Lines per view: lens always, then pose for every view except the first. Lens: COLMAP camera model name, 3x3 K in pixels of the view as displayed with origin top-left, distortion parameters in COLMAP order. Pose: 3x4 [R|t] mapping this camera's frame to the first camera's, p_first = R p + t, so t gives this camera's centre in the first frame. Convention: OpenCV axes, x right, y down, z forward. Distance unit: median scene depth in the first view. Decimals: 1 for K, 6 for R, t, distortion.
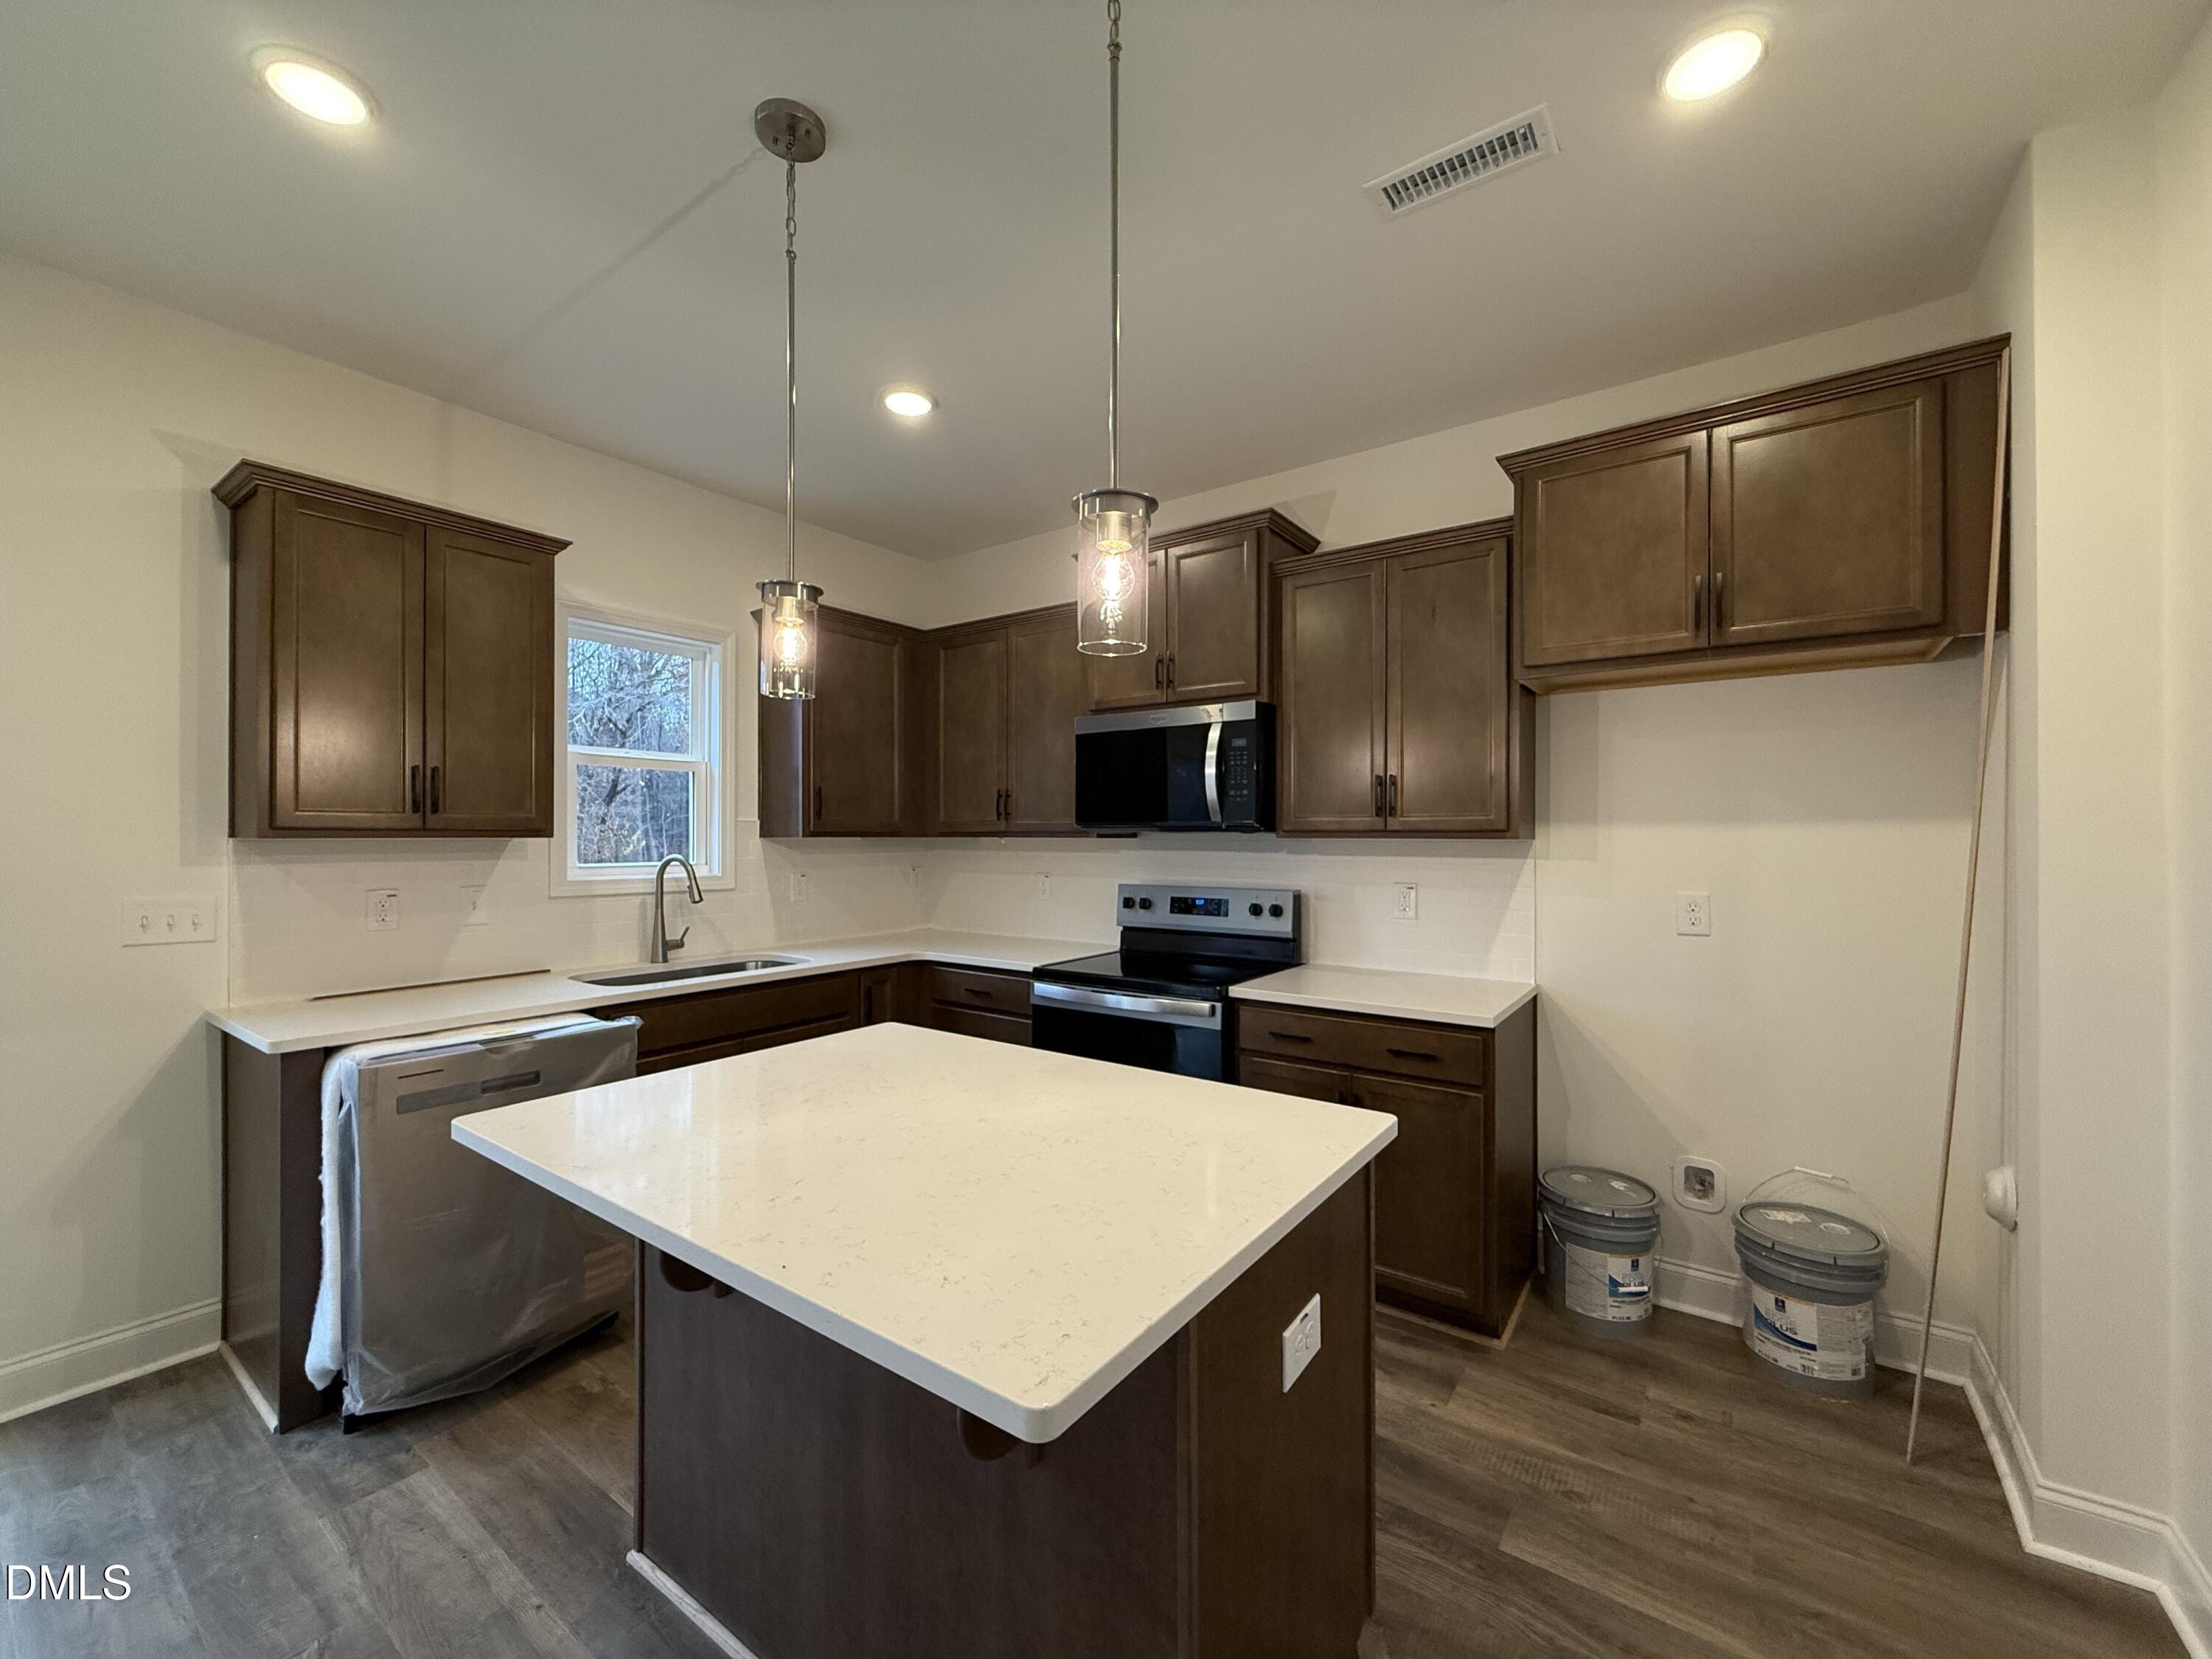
lens RADIAL K [[883.8, 0, 1096.7], [0, 883.8, 834.8], [0, 0, 1]] dist [-0.000116, 0.000181]
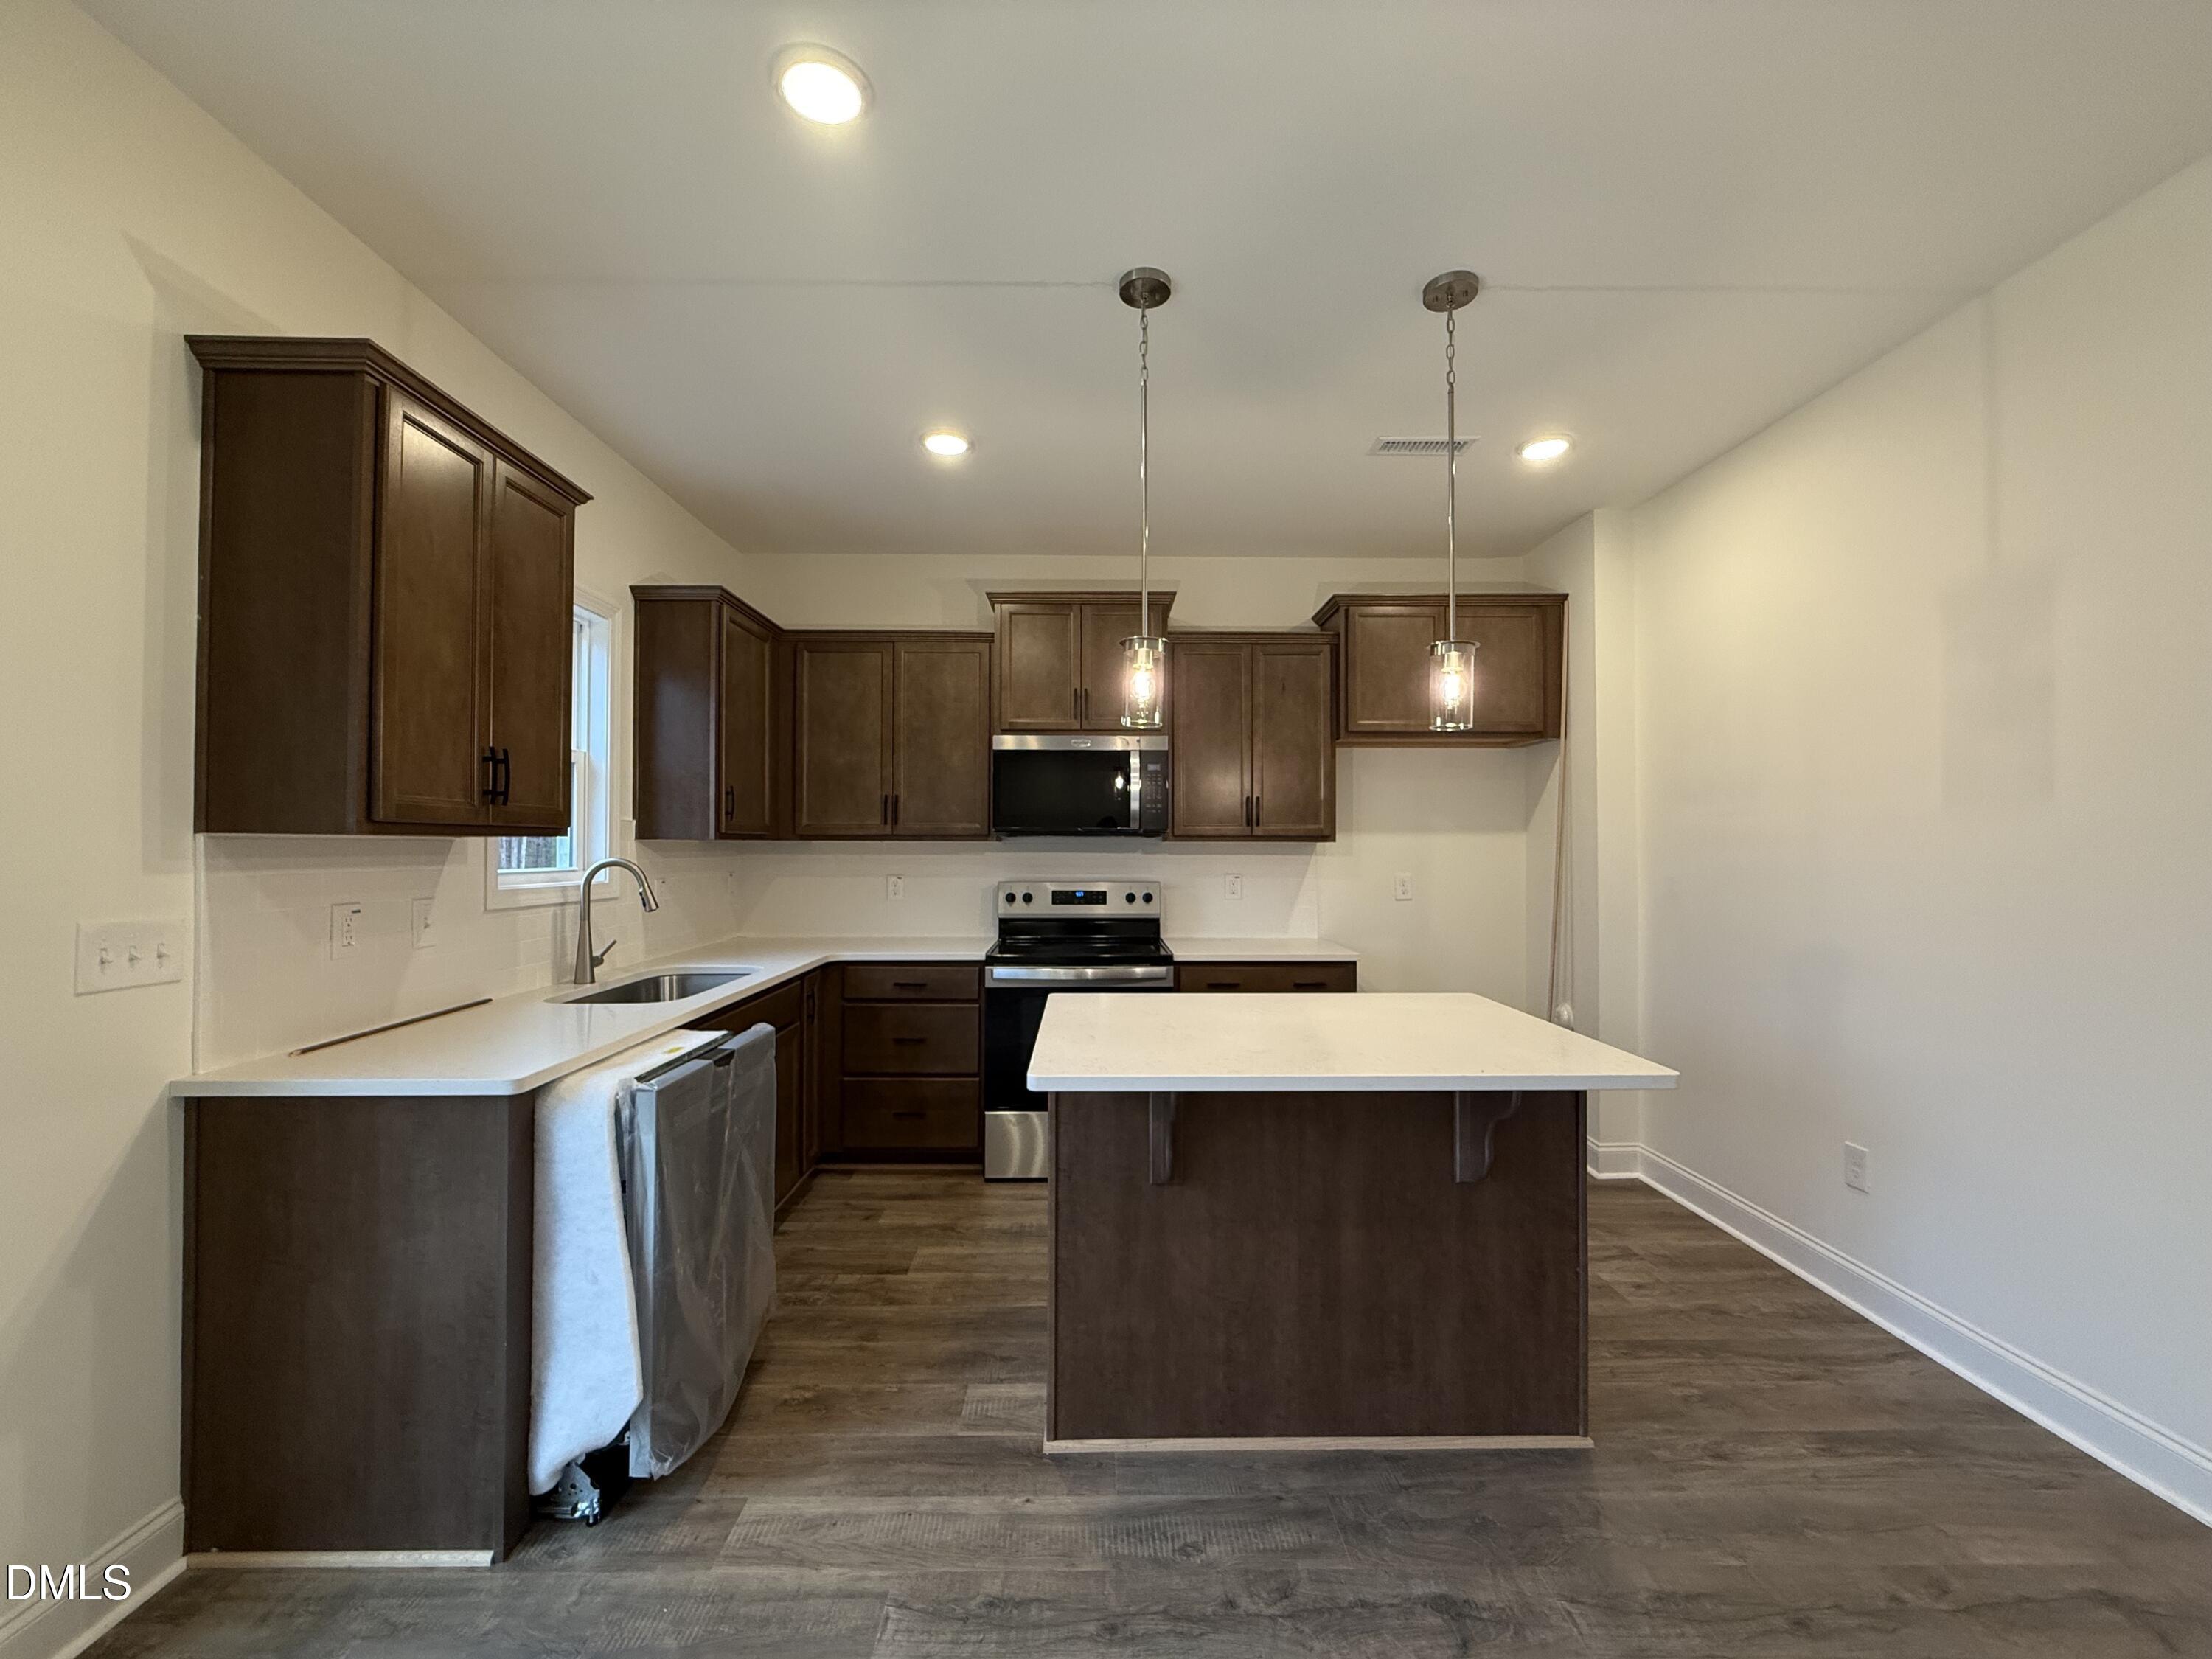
lens RADIAL K [[883.8, 0, 1096.7], [0, 883.8, 834.8], [0, 0, 1]] dist [-0.000116, 0.000181]
pose [[0.805046, 0.008249, 0.593154, -0.677444], [-0.002044, 0.999936, -0.011132, 0.009213], [-0.593208, 0.007750, 0.805012, 0.006740]]
